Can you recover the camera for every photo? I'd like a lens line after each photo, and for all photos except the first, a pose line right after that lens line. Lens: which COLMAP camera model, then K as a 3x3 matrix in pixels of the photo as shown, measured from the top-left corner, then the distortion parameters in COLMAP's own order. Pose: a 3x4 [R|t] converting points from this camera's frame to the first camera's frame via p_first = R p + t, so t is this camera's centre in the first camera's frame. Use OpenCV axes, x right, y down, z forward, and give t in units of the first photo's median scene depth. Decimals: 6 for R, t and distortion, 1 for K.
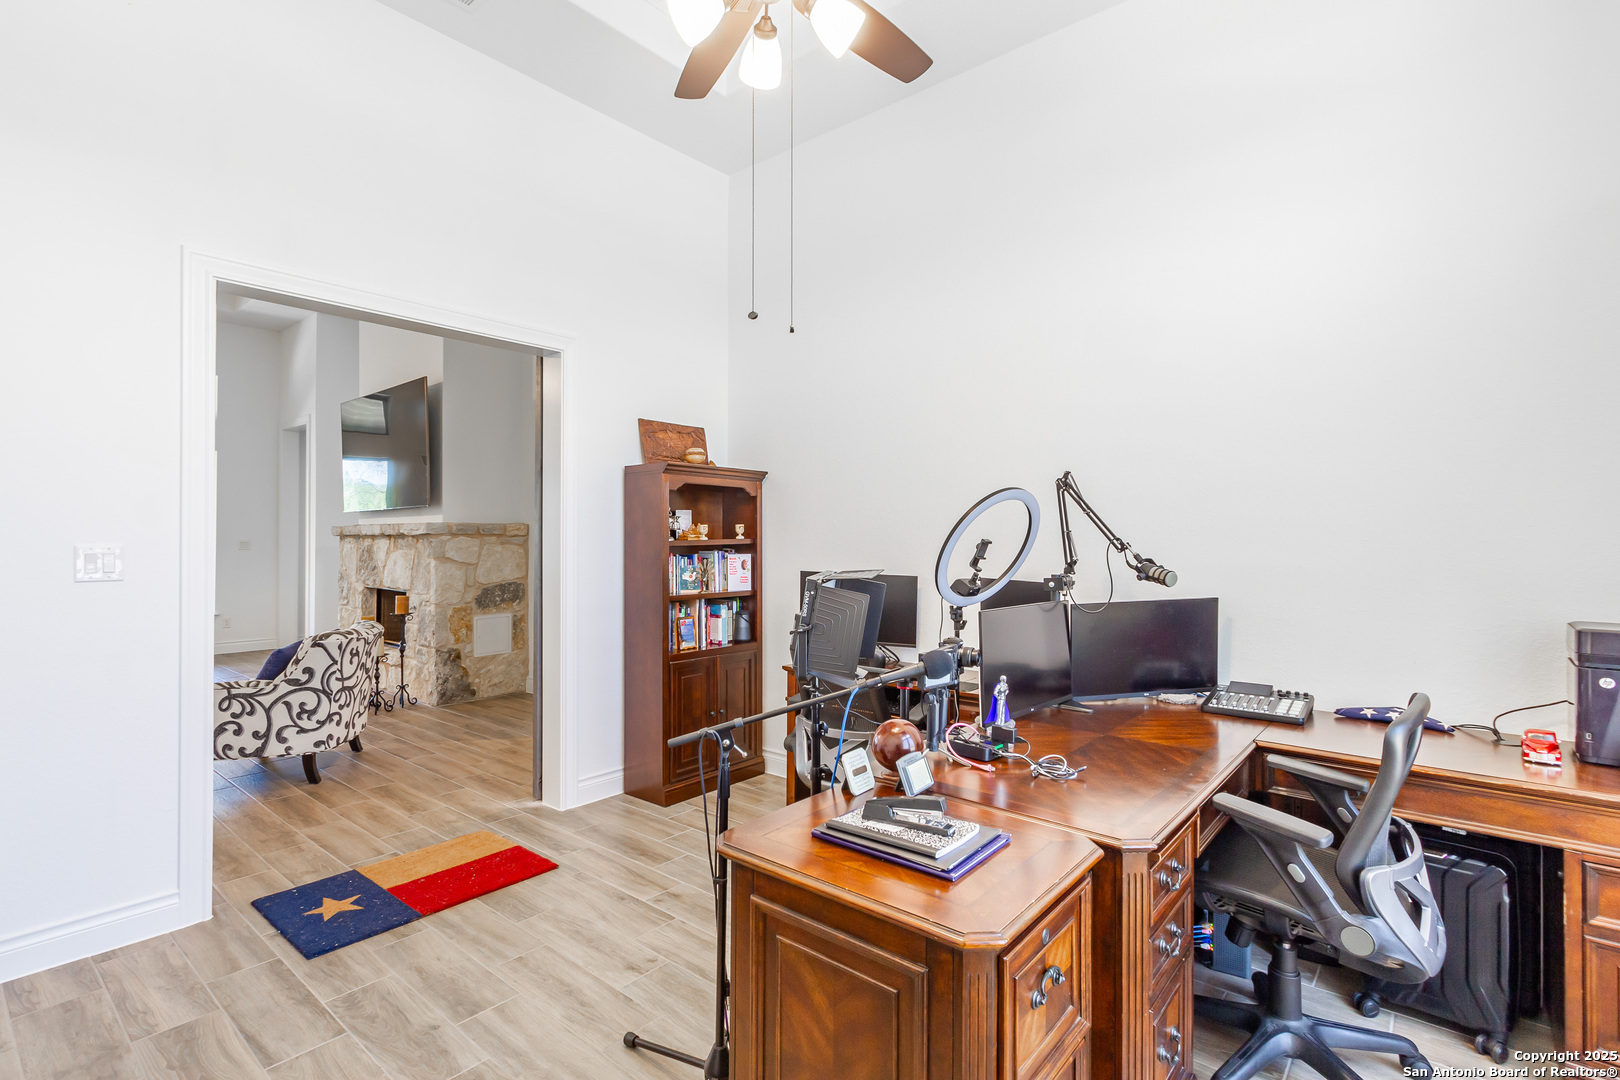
lens RADIAL K [[761.0, 0, 808.3], [0, 761.0, 541.1], [0, 0, 1]] dist [0.010022, -0.002515]
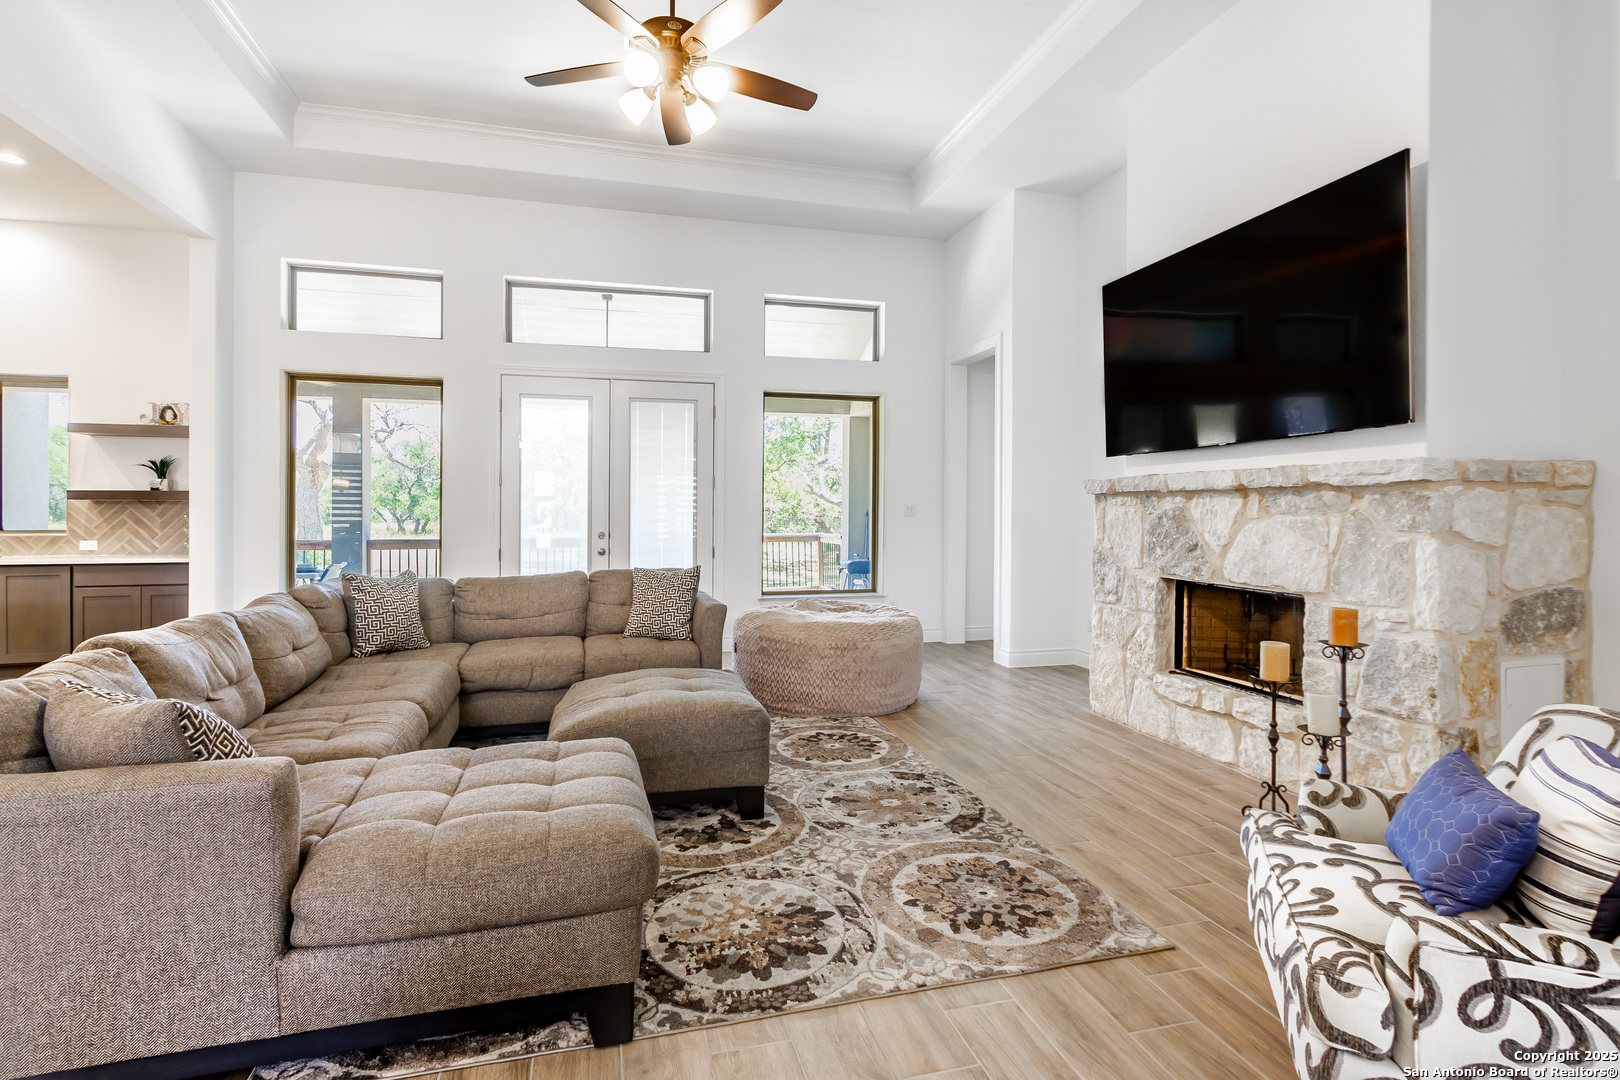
lens RADIAL K [[761.0, 0, 810.0], [0, 761.0, 525.6], [0, 0, 1]] dist [0.010022, -0.002515]
pose [[0.823216, 0.012770, -0.567584, -0.525845], [-0.004502, 0.999862, 0.015965, 0.011668], [0.567710, -0.010587, 0.823161, 0.387650]]
